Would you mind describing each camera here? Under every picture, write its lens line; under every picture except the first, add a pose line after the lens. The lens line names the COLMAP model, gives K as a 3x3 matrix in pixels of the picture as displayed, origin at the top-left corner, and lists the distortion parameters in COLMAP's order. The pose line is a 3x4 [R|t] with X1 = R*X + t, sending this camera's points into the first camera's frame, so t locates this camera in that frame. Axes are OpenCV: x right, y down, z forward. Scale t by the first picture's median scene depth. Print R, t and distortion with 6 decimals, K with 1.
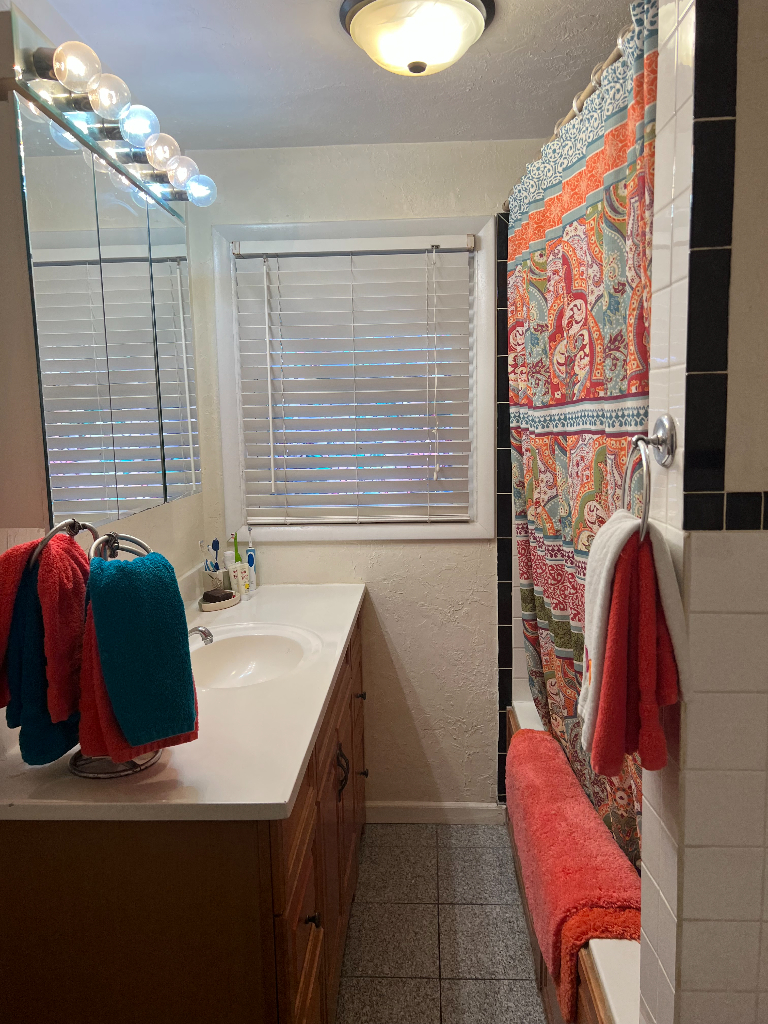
lens RADIAL K [[762.3, 0, 386.0], [0, 762.3, 486.8], [0, 0, 1]] dist [0.081137, -0.105819]
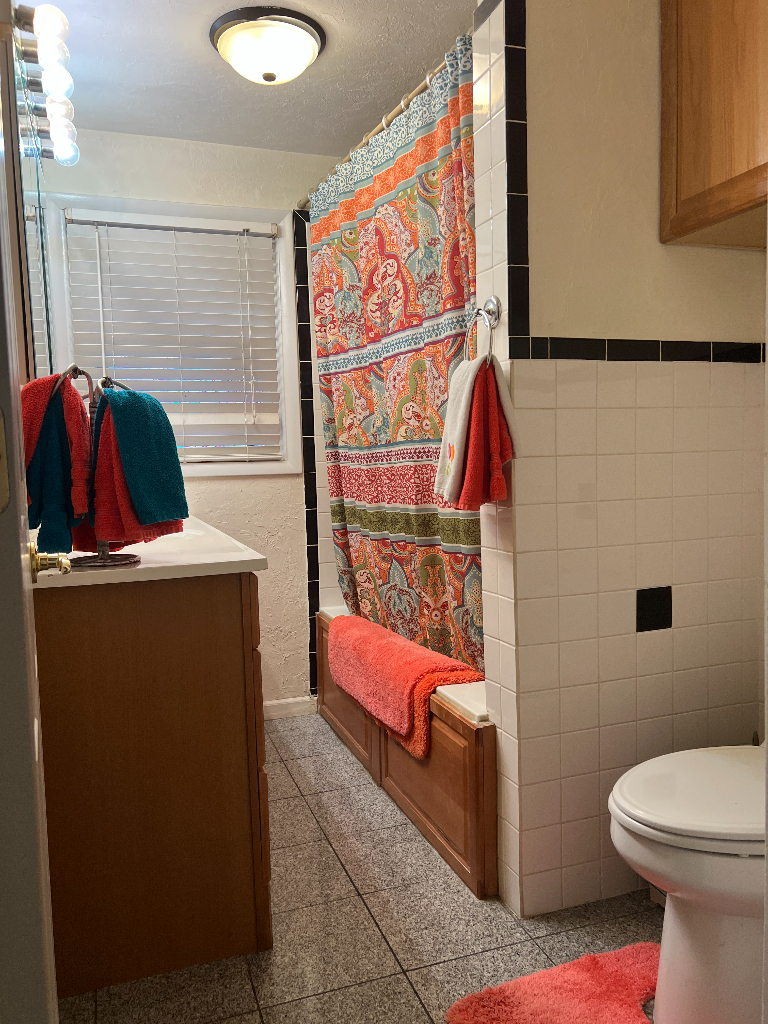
lens RADIAL K [[764.4, 0, 381.1], [0, 764.4, 496.6], [0, 0, 1]] dist [0.011855, -0.007071]
pose [[0.925203, -0.032017, 0.378121, -0.303143], [0.050662, 0.997936, -0.039463, 0.238841], [-0.376077, 0.055667, 0.924915, -0.250849]]
